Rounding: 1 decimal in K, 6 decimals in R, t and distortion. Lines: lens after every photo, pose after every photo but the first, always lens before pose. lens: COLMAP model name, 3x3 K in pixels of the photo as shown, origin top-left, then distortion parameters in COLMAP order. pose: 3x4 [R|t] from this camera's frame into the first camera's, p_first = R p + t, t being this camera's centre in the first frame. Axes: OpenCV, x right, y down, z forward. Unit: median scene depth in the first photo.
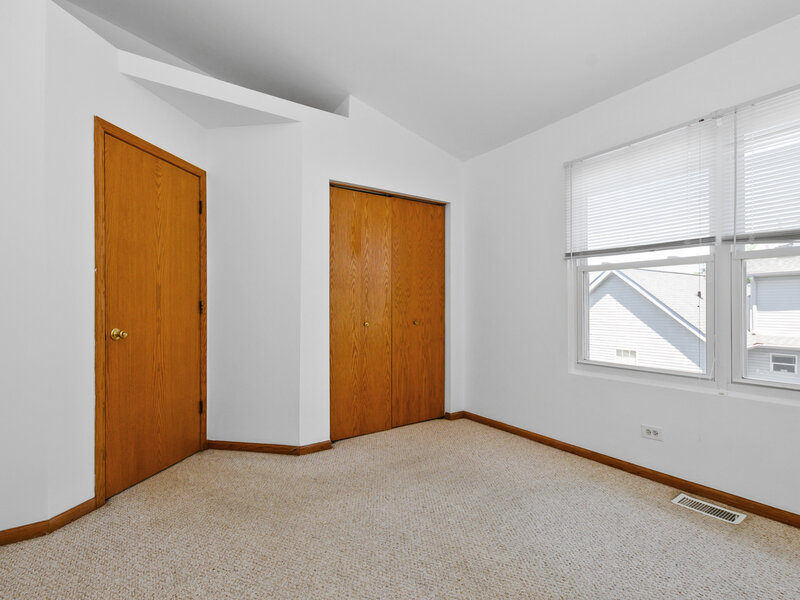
lens RADIAL K [[396.1, 0, 404.6], [0, 396.1, 302.3], [0, 0, 1]] dist [0.002594, -0.000262]
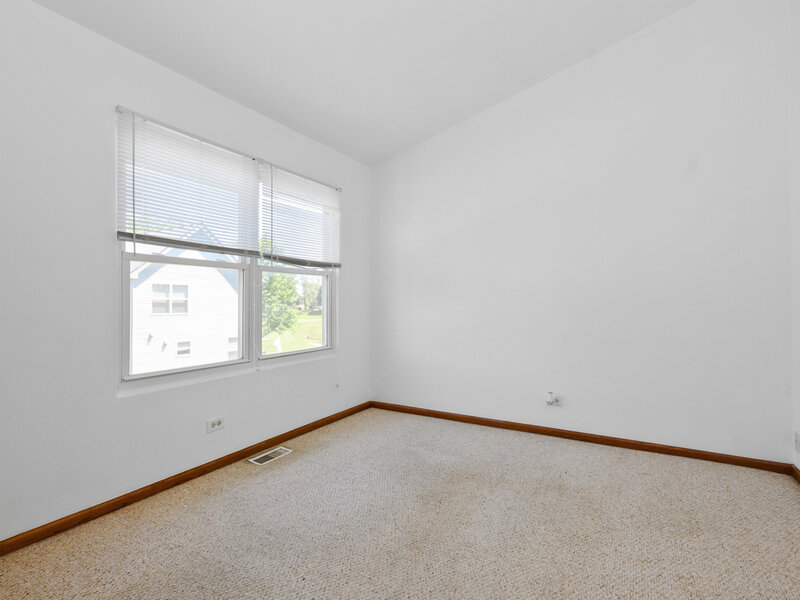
lens RADIAL K [[396.1, 0, 405.5], [0, 396.1, 300.9], [0, 0, 1]] dist [0.002594, -0.000262]
pose [[-0.428081, 0.012729, 0.903651, -0.578900], [0.003540, 0.999917, -0.012408, 0.015423], [-0.903734, -0.002112, -0.428090, 1.049141]]
